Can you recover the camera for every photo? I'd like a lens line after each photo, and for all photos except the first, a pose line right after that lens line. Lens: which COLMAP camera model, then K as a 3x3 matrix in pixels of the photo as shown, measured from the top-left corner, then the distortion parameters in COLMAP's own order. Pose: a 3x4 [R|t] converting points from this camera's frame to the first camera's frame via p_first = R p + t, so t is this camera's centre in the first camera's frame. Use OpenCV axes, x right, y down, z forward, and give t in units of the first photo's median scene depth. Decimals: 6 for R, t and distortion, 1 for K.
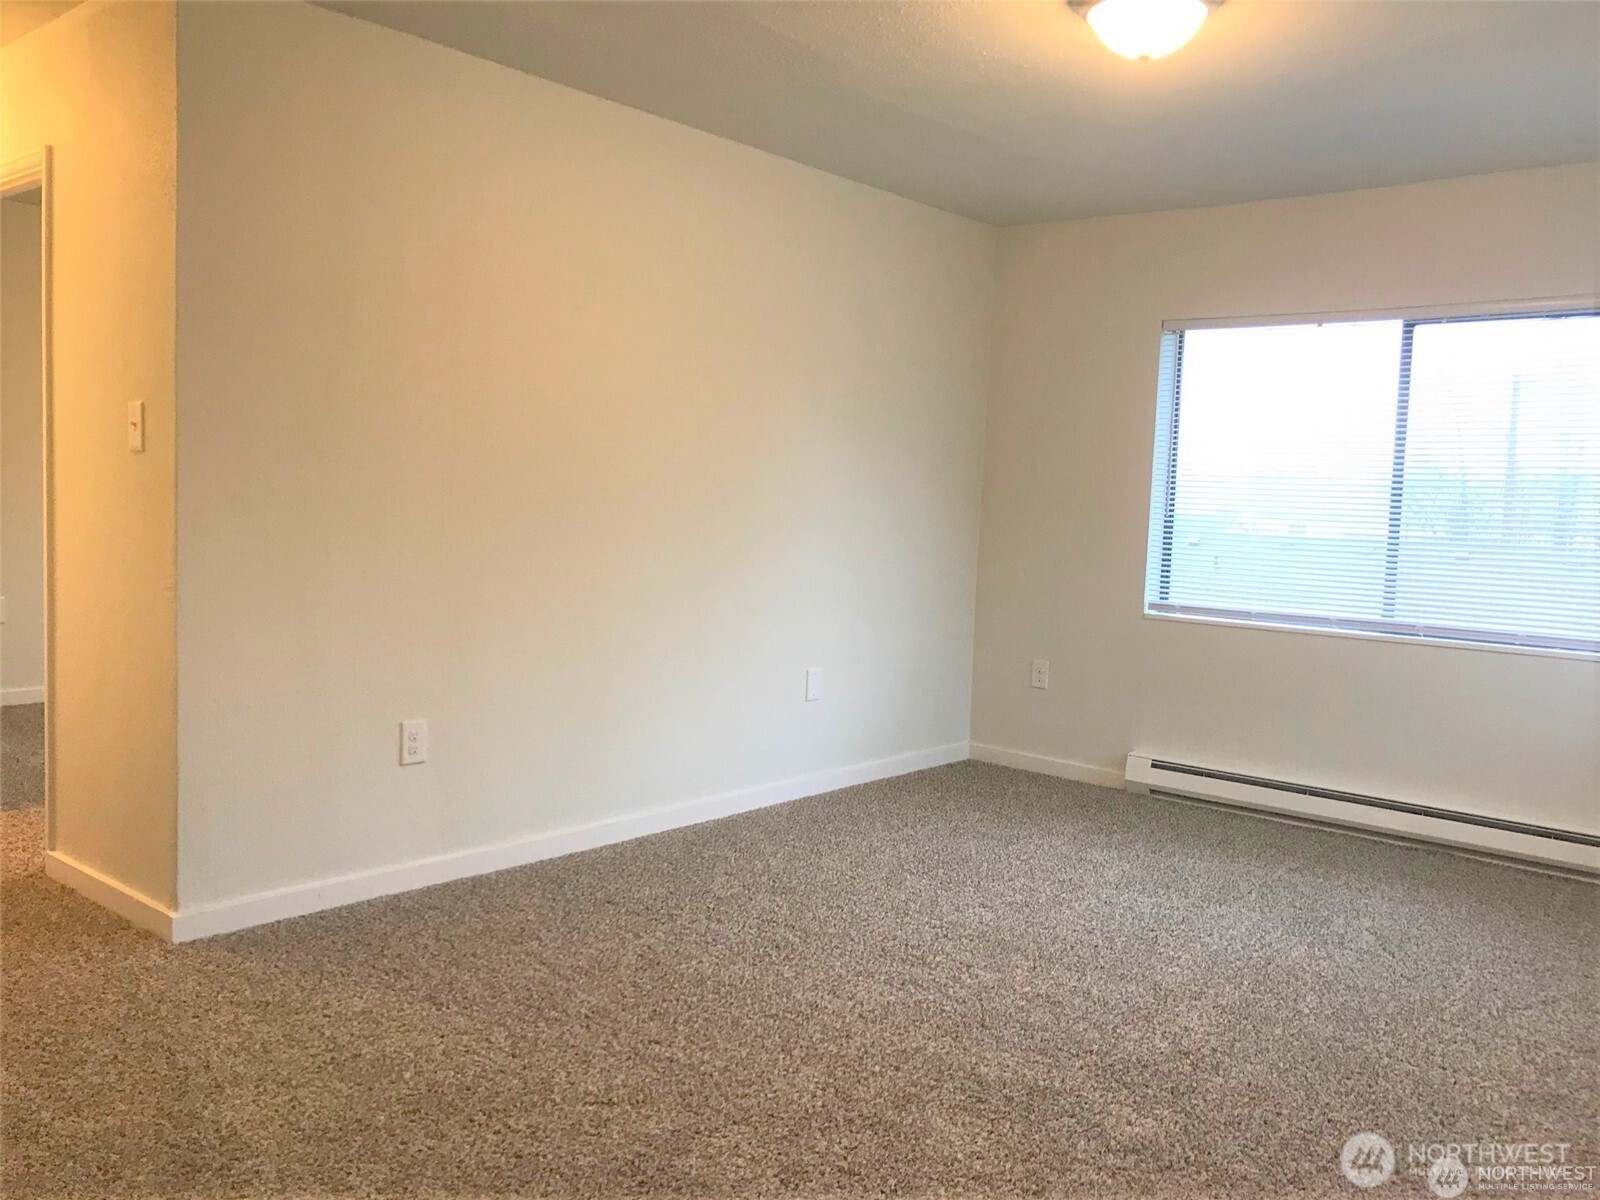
lens RADIAL K [[1317.3, 0, 800.0], [0, 1317.3, 600.0], [0, 0, 1]] dist [0.015411, -0.001143]
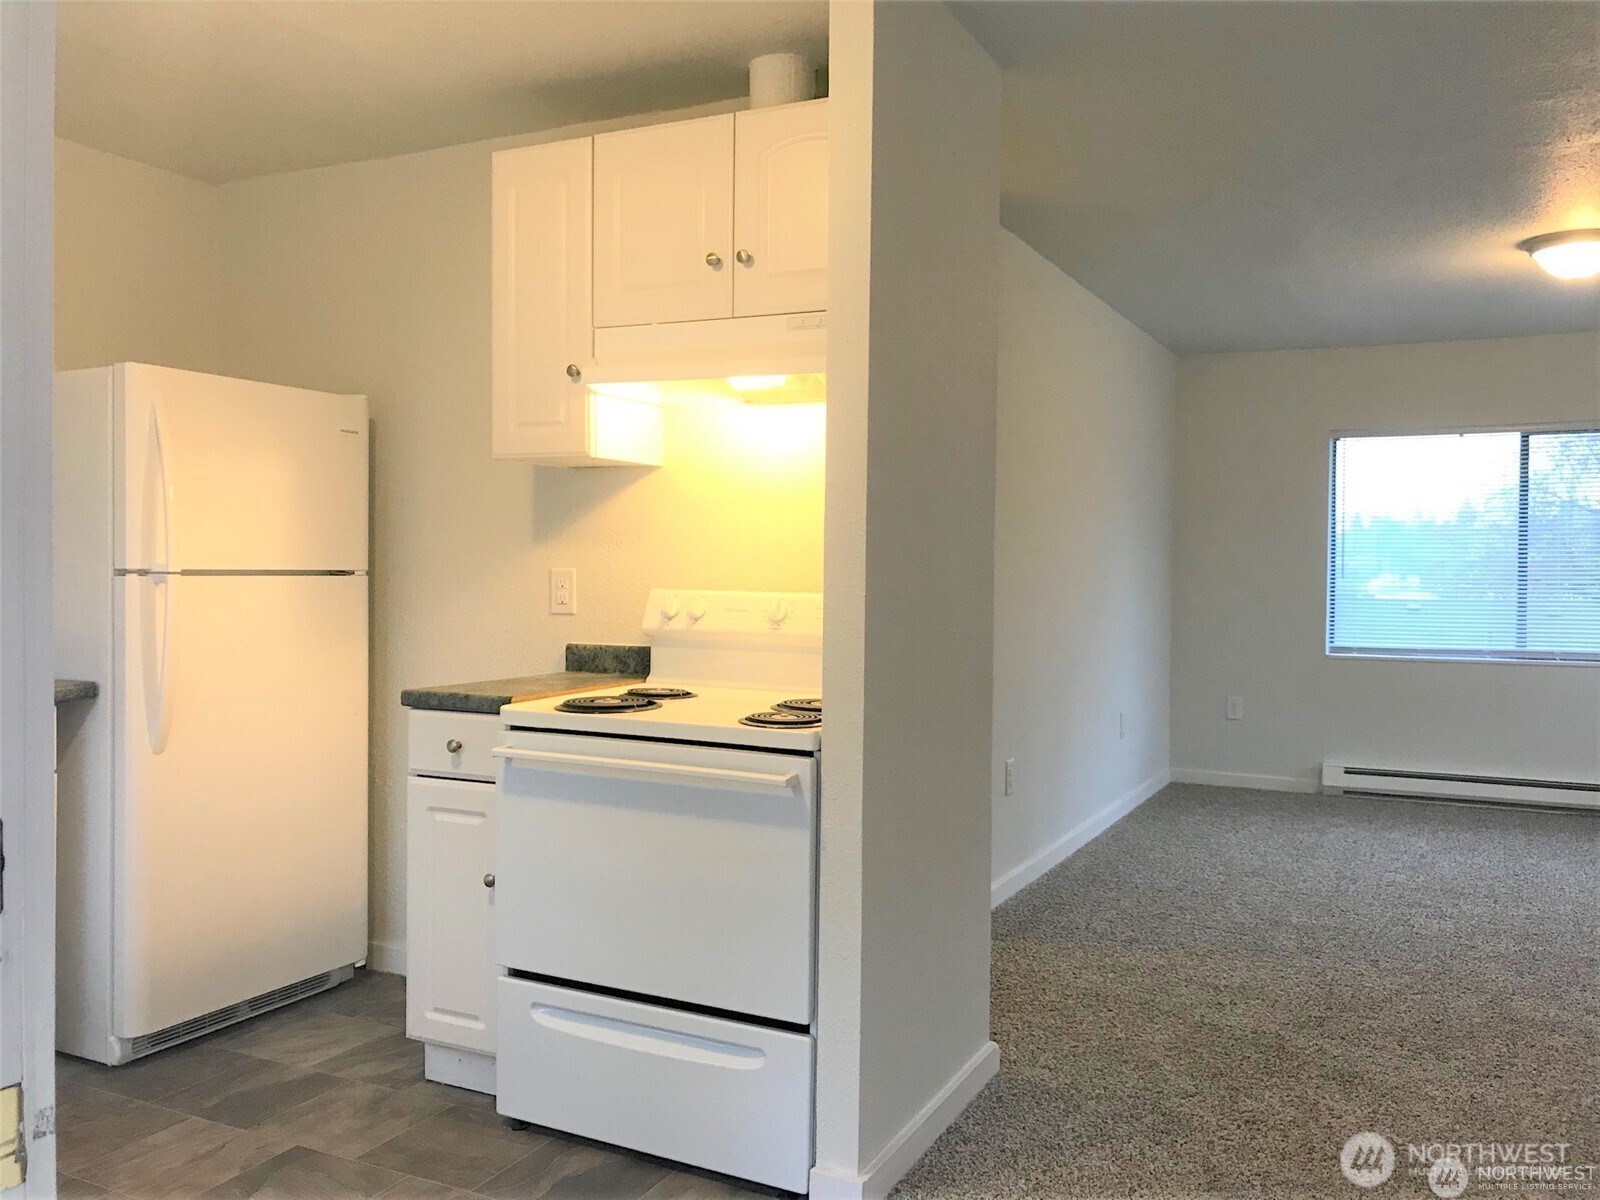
lens RADIAL K [[1317.3, 0, 800.0], [0, 1317.3, 600.0], [0, 0, 1]] dist [0.015411, -0.001143]
pose [[0.967921, -0.043009, 0.247545, -0.574429], [0.057069, 0.997122, -0.049901, -0.009100], [-0.244687, 0.062427, 0.967590, -0.137358]]
